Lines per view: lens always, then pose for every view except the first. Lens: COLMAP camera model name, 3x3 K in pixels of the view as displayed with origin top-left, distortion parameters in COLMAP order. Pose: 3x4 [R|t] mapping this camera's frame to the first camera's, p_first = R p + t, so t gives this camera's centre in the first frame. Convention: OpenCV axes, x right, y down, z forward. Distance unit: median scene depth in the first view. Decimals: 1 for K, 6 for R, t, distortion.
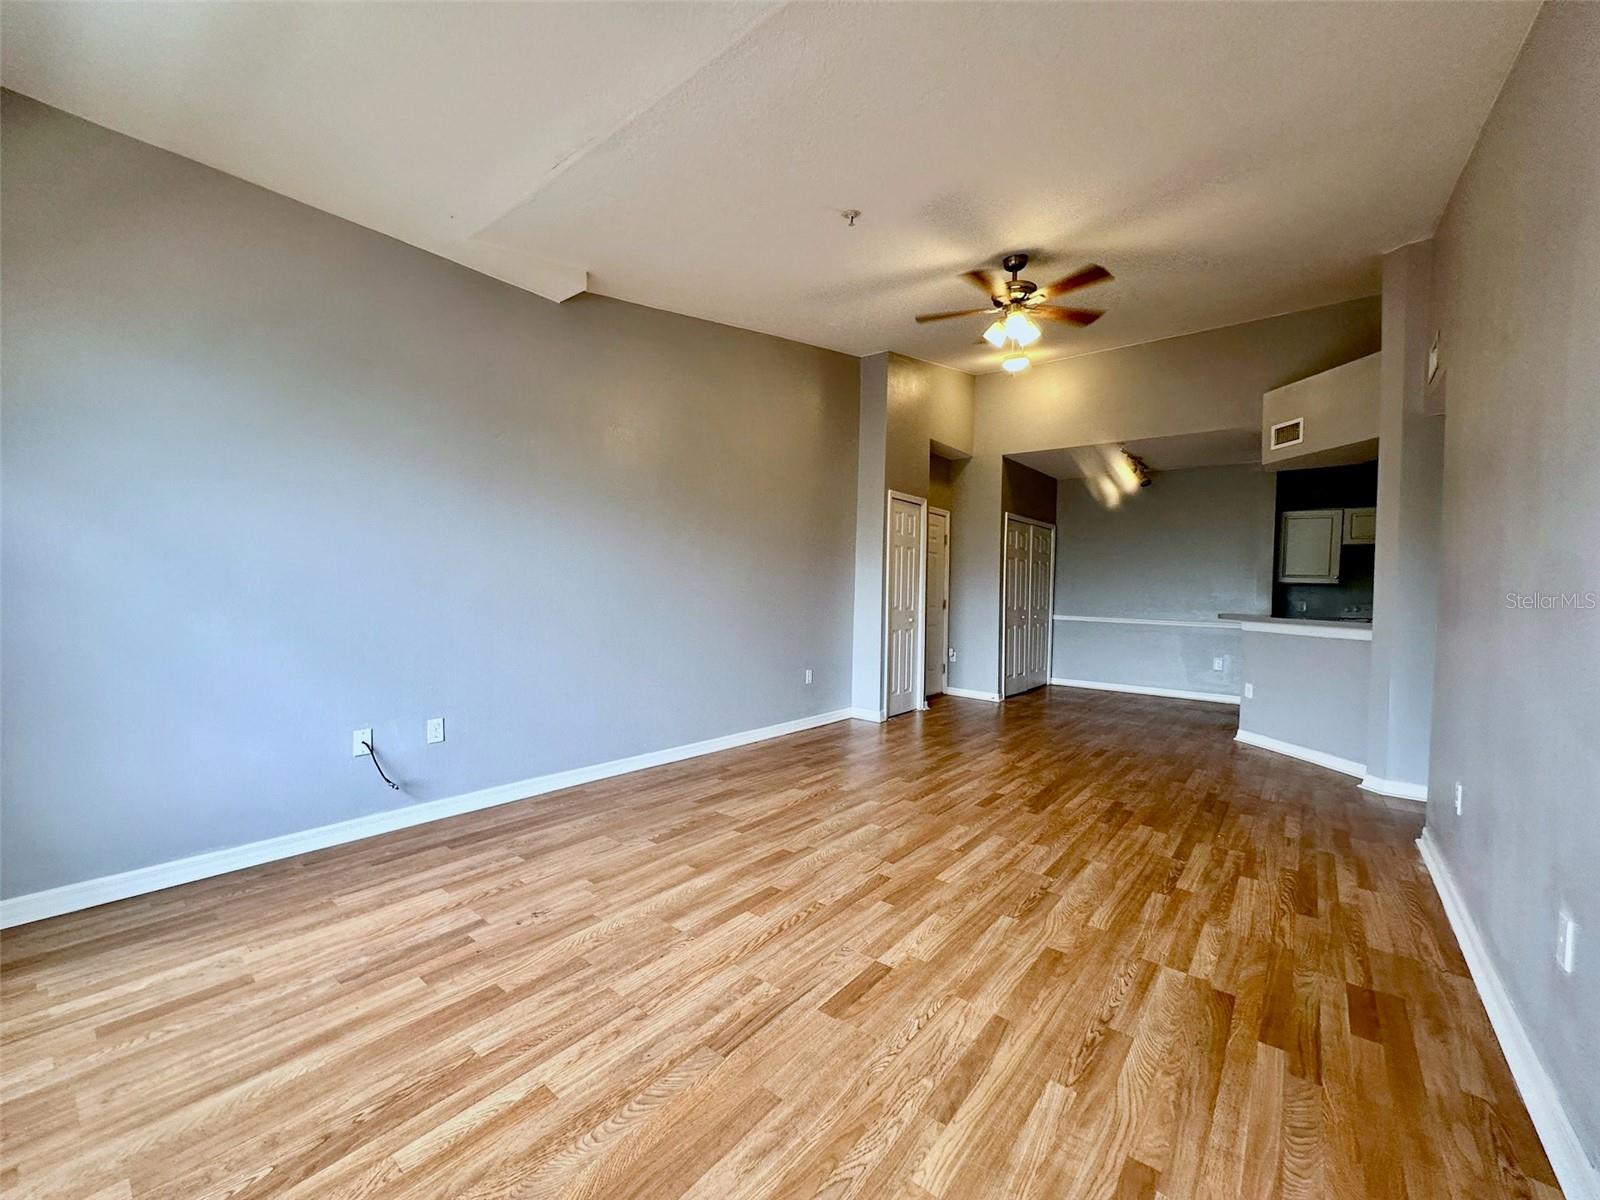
lens RADIAL K [[639.4, 0, 800.0], [0, 639.4, 600.0], [0, 0, 1]] dist [-0.000019, 0.000021]
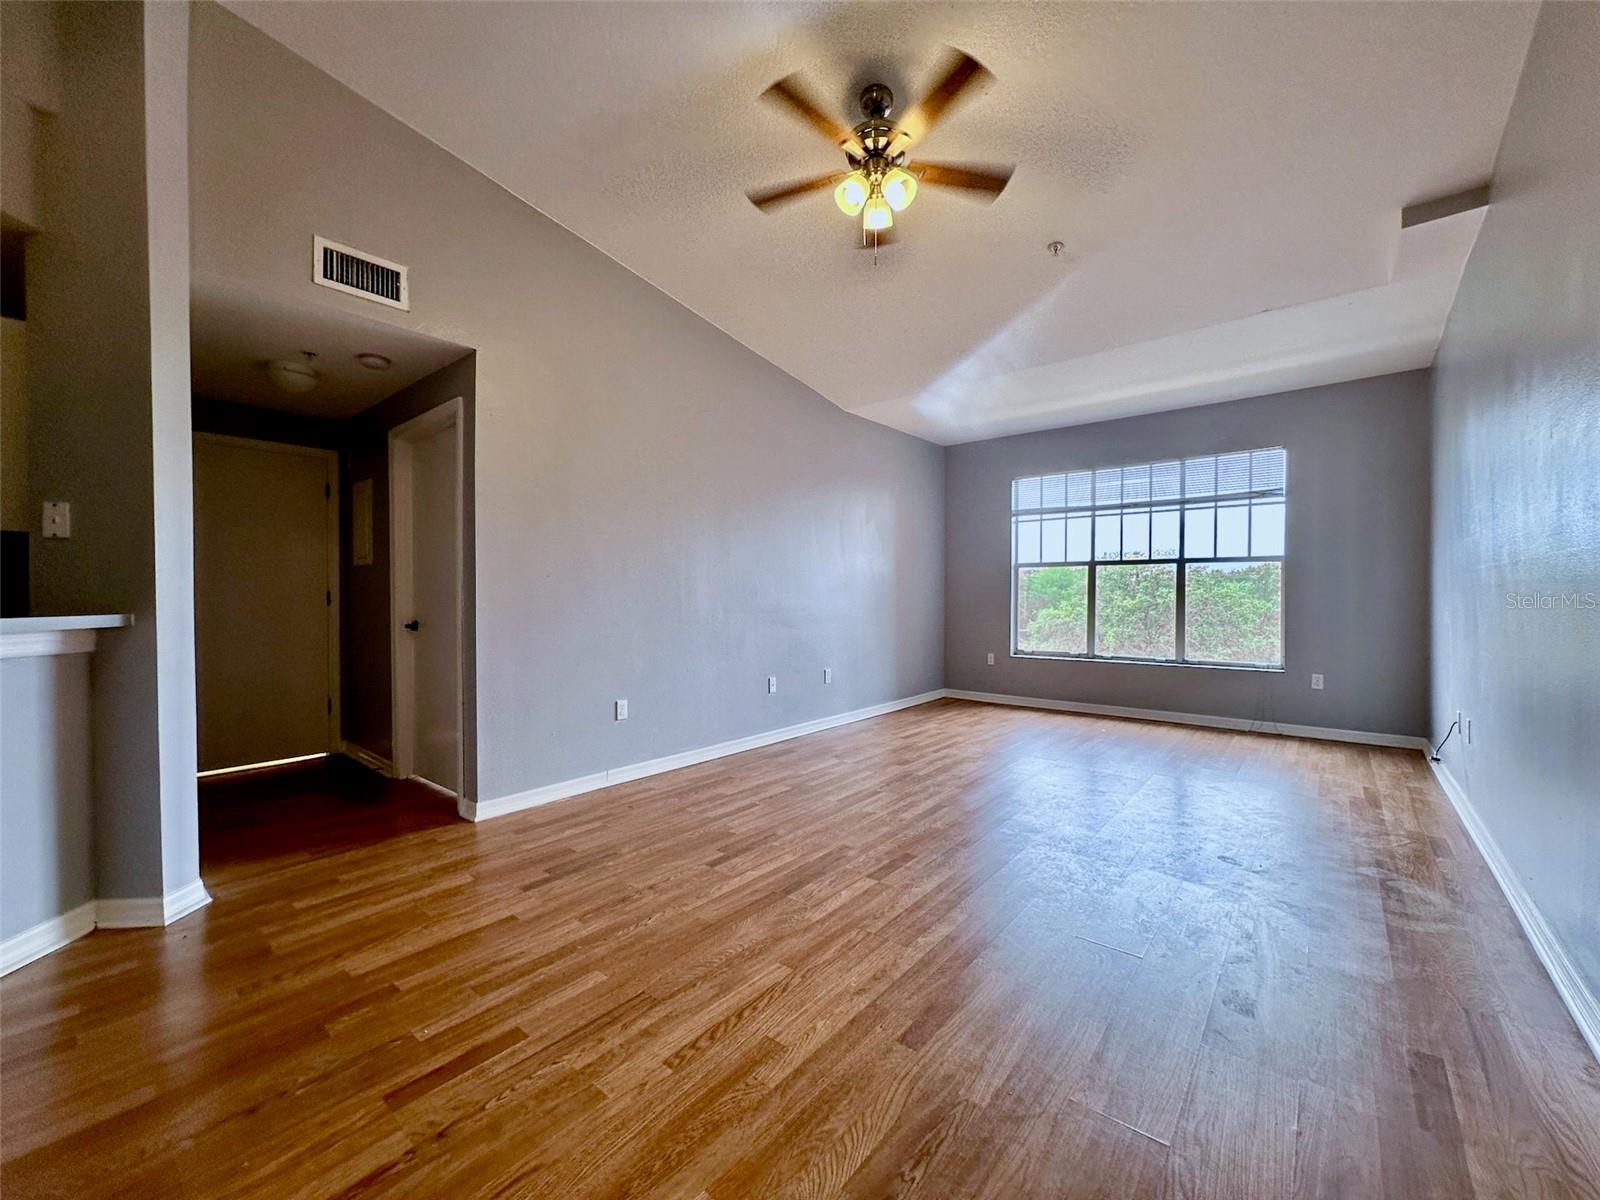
lens RADIAL K [[639.4, 0, 800.0], [0, 639.4, 600.0], [0, 0, 1]] dist [-0.000019, 0.000021]
pose [[-0.999547, -0.024225, 0.017838, 0.512202], [-0.023749, 0.999369, 0.026393, -0.003250], [-0.018466, 0.025958, -0.999492, 2.216454]]
